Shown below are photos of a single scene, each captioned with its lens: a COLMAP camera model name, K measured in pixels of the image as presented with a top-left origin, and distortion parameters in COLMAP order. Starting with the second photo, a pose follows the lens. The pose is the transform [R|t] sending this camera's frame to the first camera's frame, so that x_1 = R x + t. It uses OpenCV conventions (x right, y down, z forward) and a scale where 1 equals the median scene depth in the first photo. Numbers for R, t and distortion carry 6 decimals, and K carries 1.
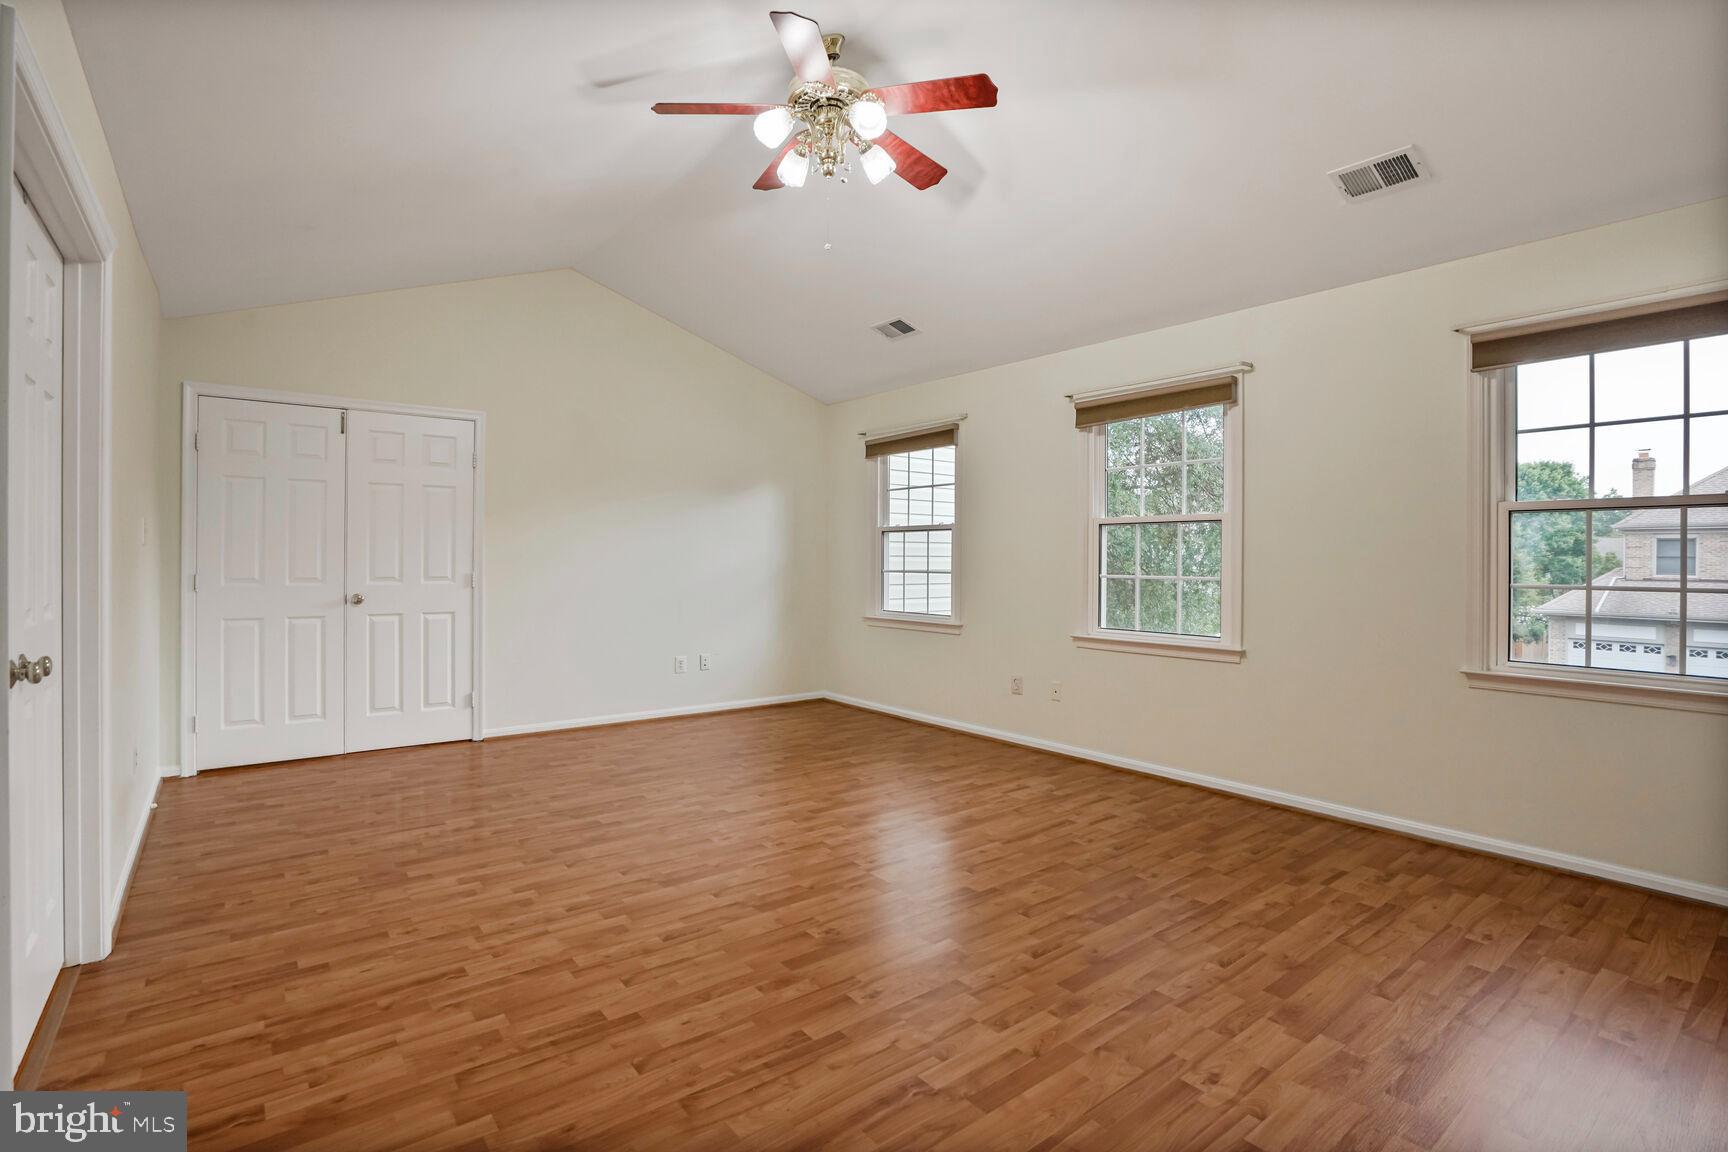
lens RADIAL K [[830.4, 0, 853.3], [0, 830.4, 545.5], [0, 0, 1]] dist [-0.061263, 0.025680]
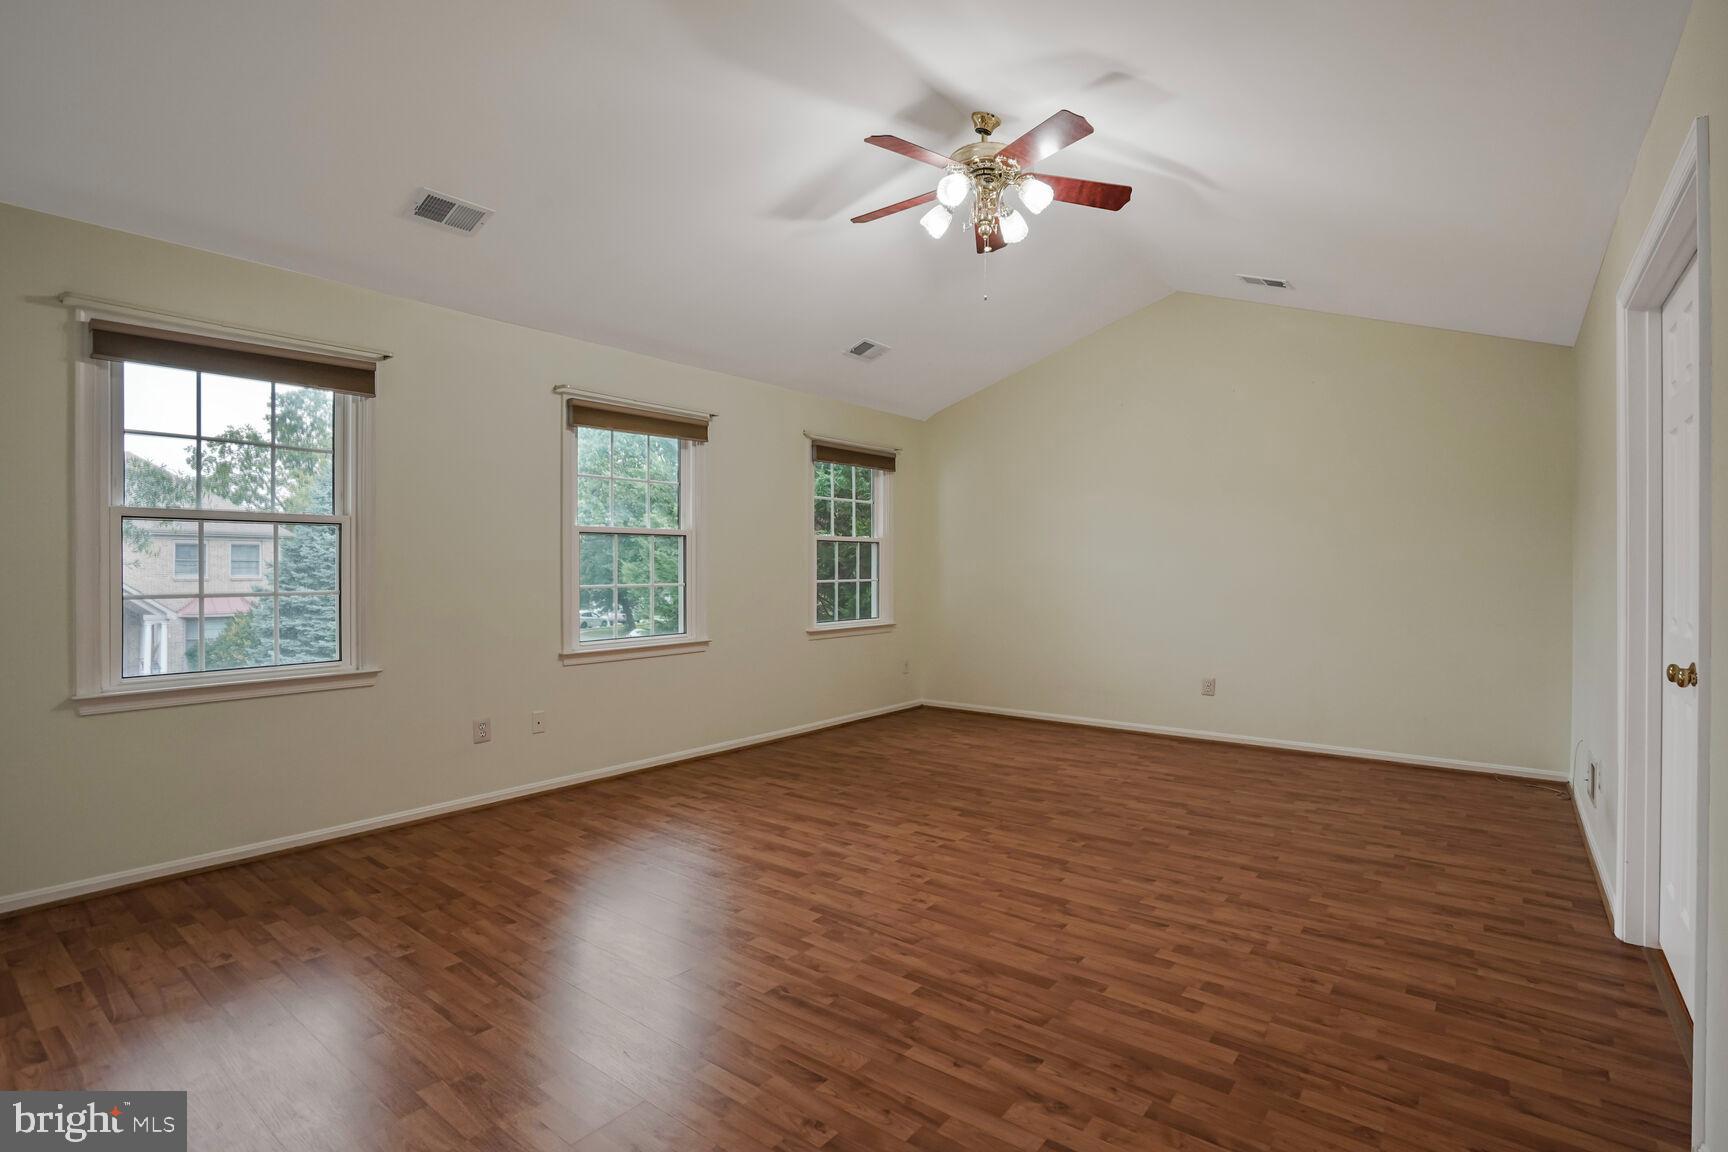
lens RADIAL K [[830.1, 0, 860.3], [0, 830.1, 567.0], [0, 0, 1]] dist [-0.060425, 0.021337]
pose [[-0.246185, -0.004277, 0.969213, -1.114593], [-0.015513, 0.999880, 0.000472, 0.012087], [-0.969099, -0.014919, -0.246222, 1.472361]]
